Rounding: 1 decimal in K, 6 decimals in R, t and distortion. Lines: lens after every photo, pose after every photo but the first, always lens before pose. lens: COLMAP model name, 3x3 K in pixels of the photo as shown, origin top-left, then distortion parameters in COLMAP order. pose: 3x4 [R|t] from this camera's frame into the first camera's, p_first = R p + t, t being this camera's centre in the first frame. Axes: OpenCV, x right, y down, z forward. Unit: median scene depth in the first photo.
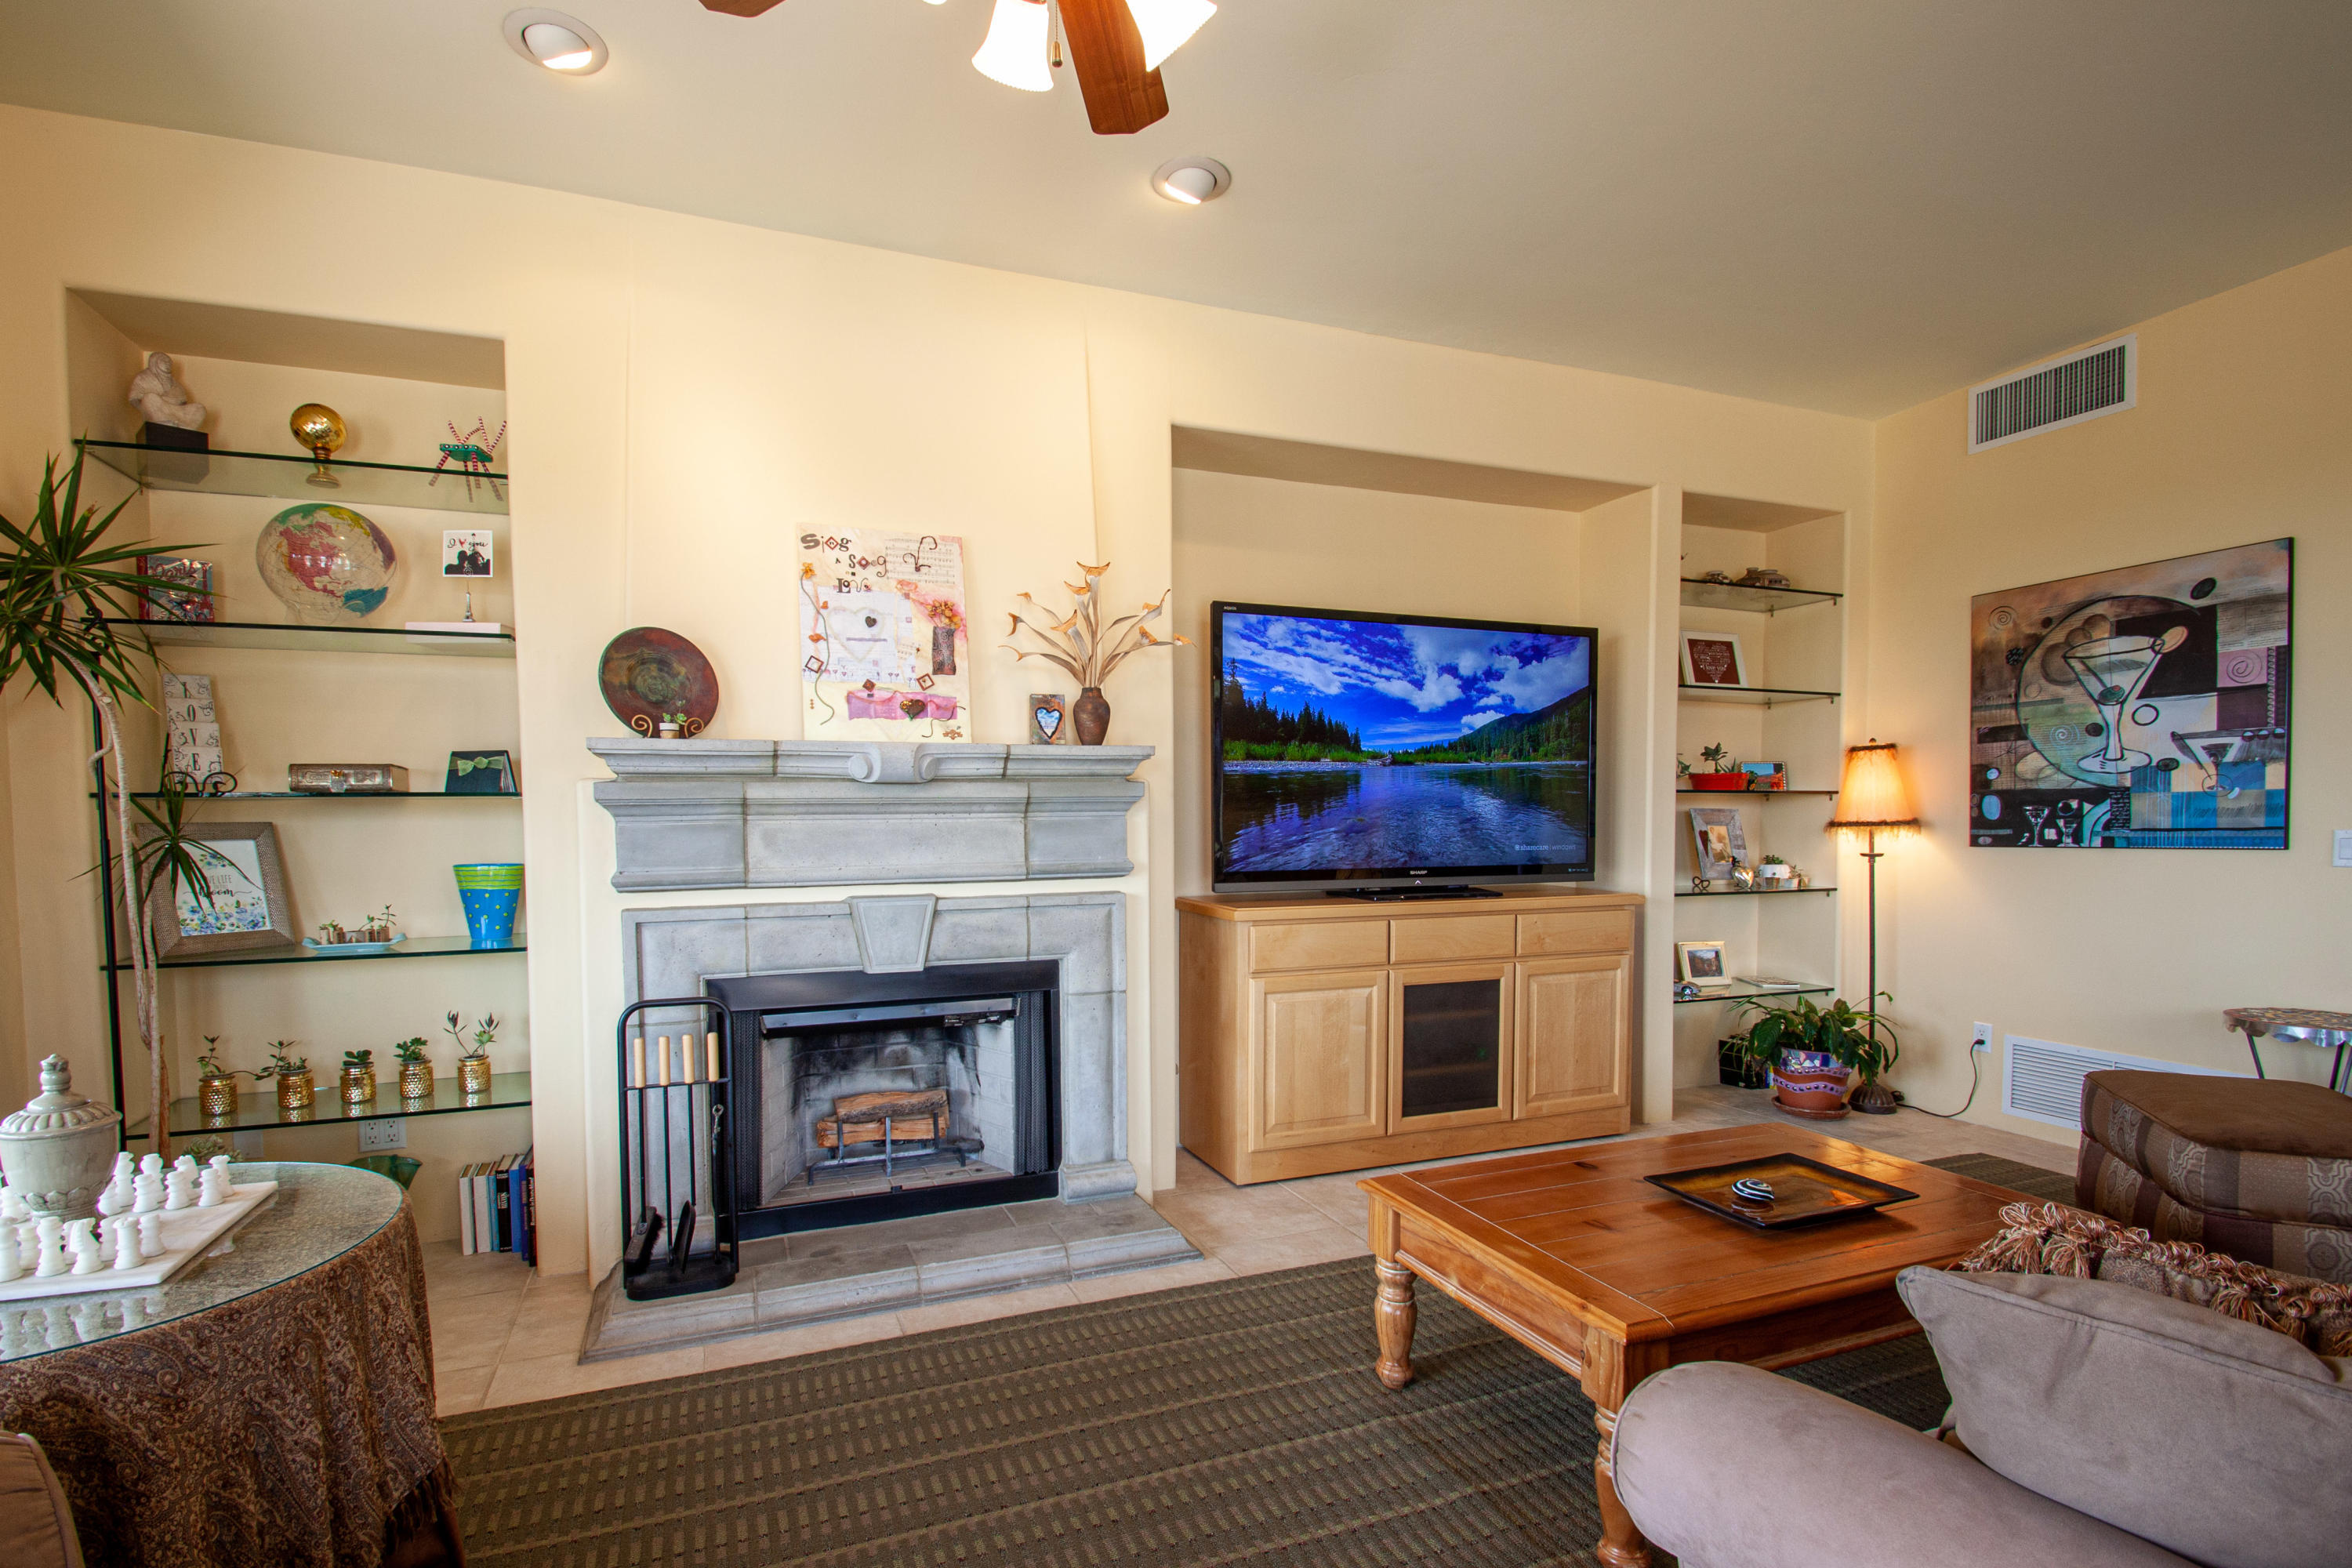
lens RADIAL K [[1117.5, 0, 1167.8], [0, 1117.5, 870.5], [0, 0, 1]] dist [0.000945, -0.000095]
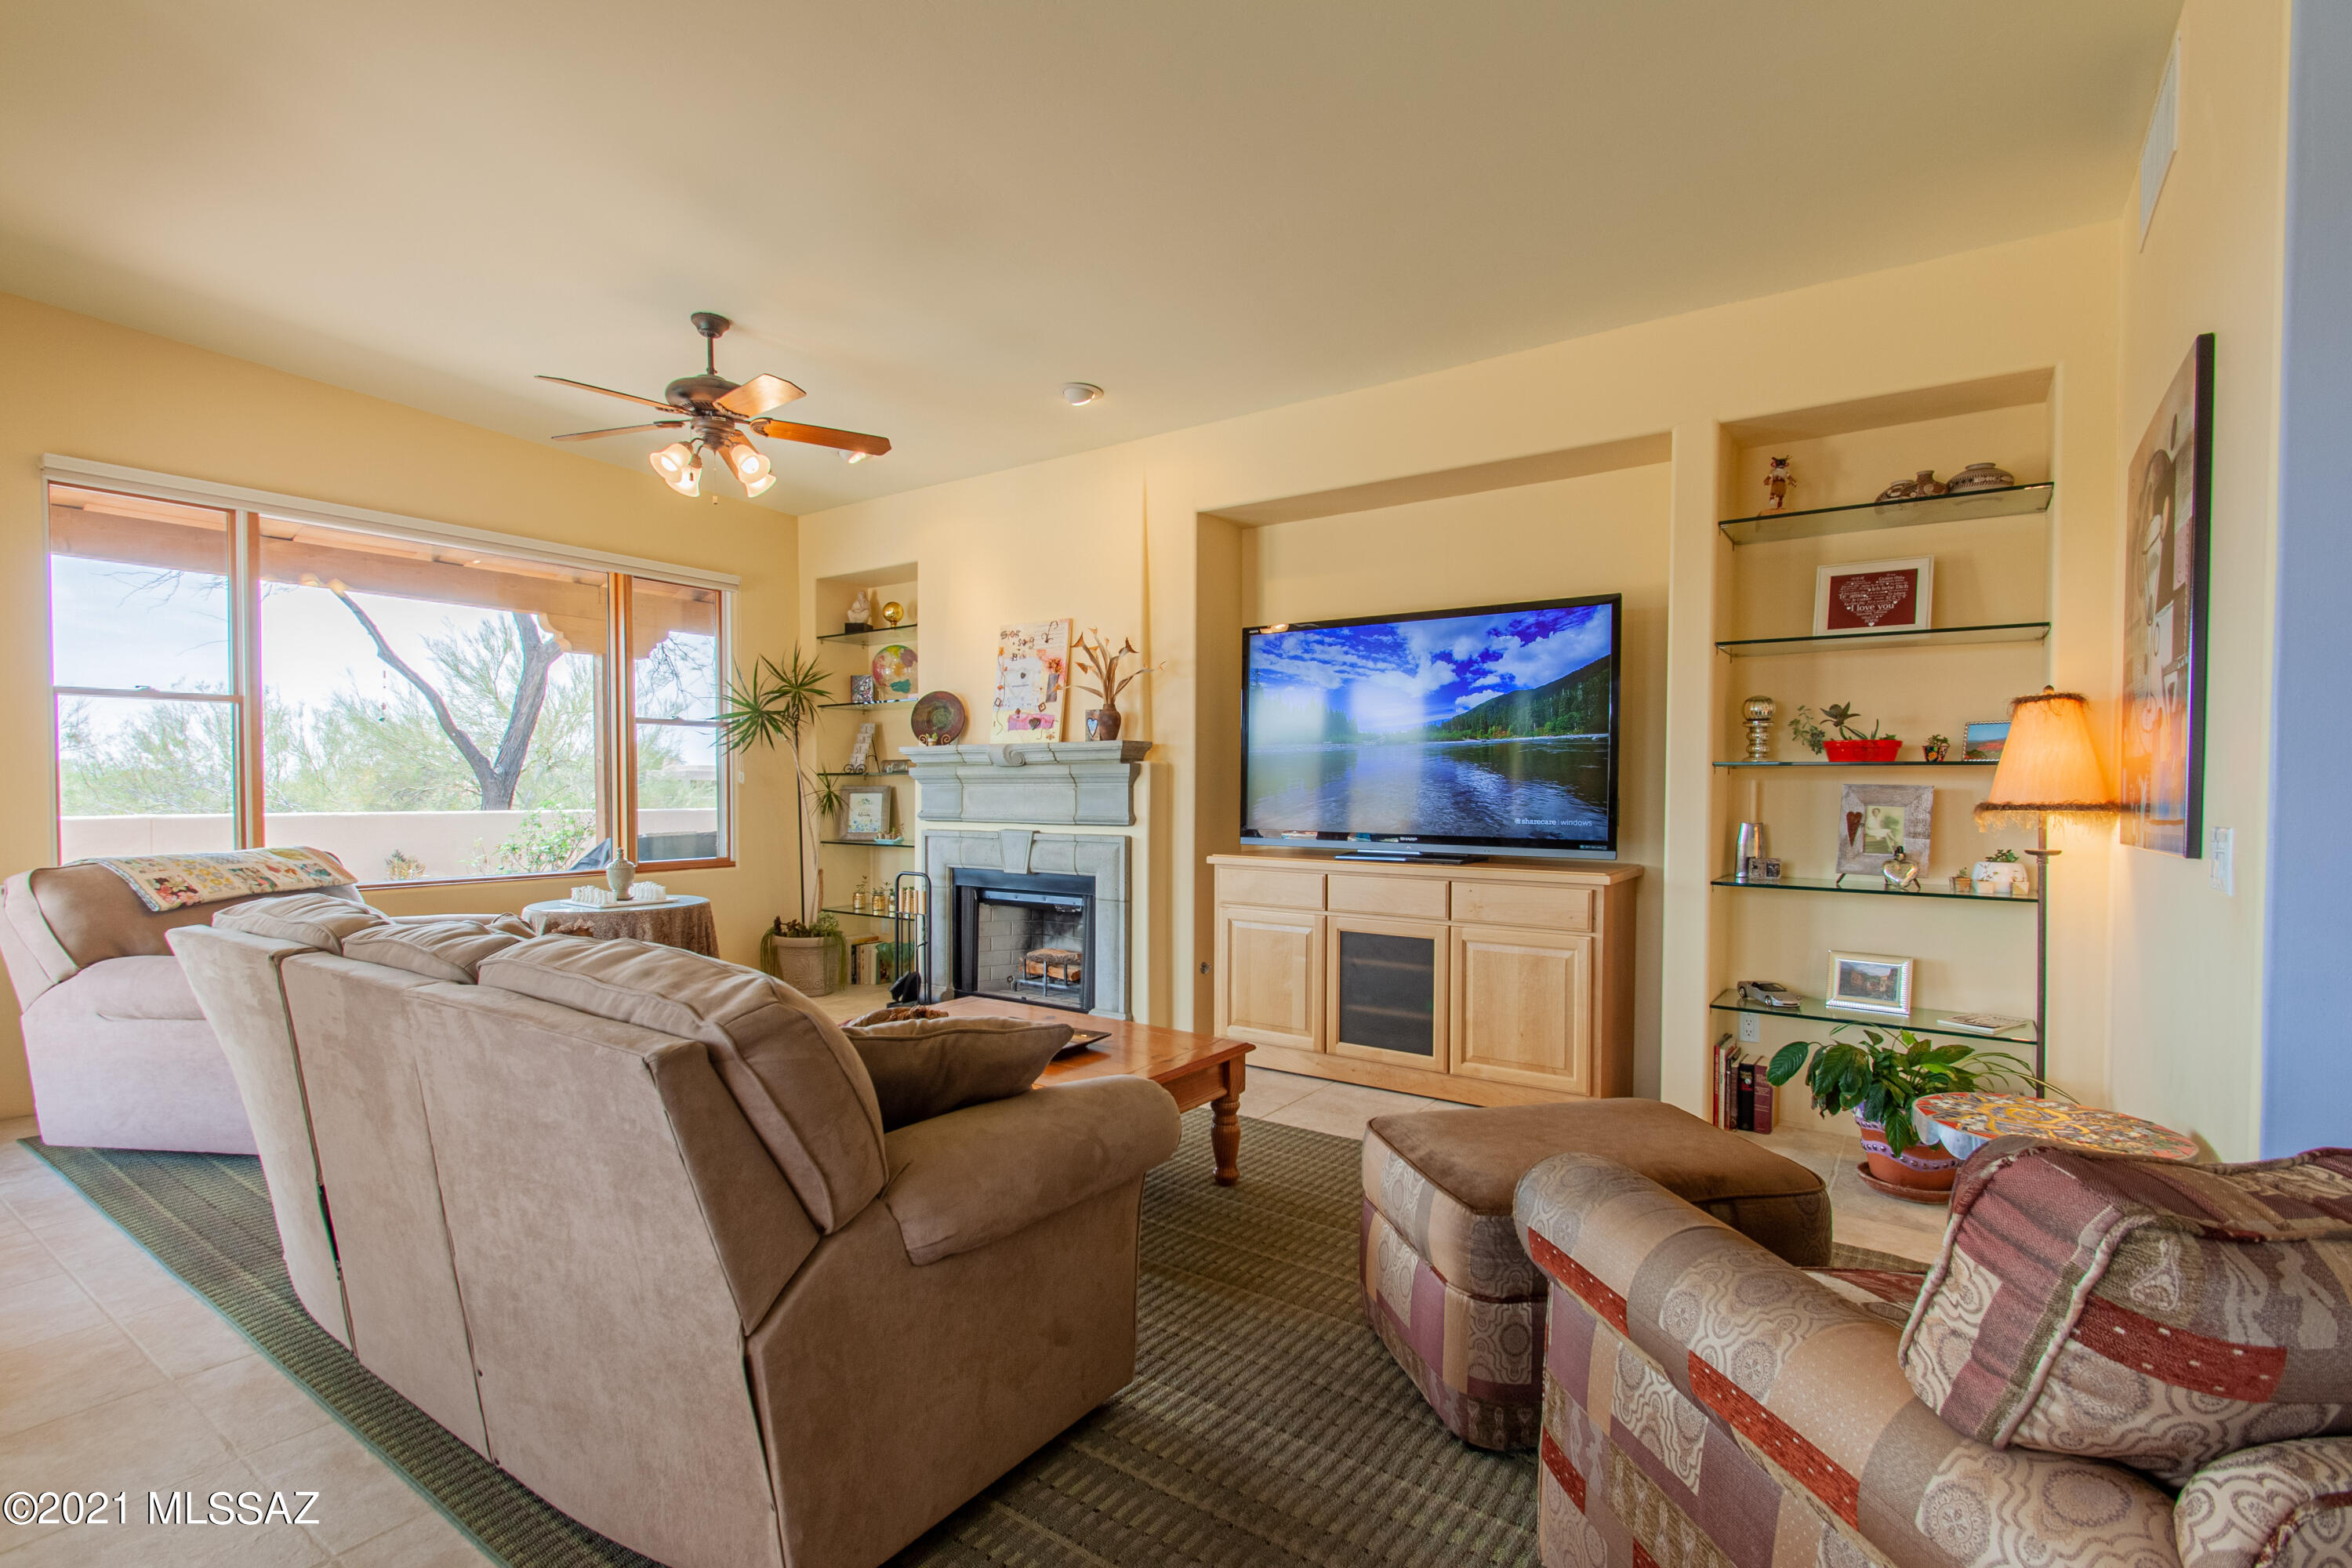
lens RADIAL K [[1093.4, 0, 1155.4], [0, 1093.4, 819.1], [0, 0, 1]] dist [0.001194, -0.000211]
pose [[0.544549, 0.032390, -0.838103, 1.033808], [-0.050440, 0.998710, 0.005824, -0.012099], [0.837211, 0.039102, 0.545481, 0.187054]]
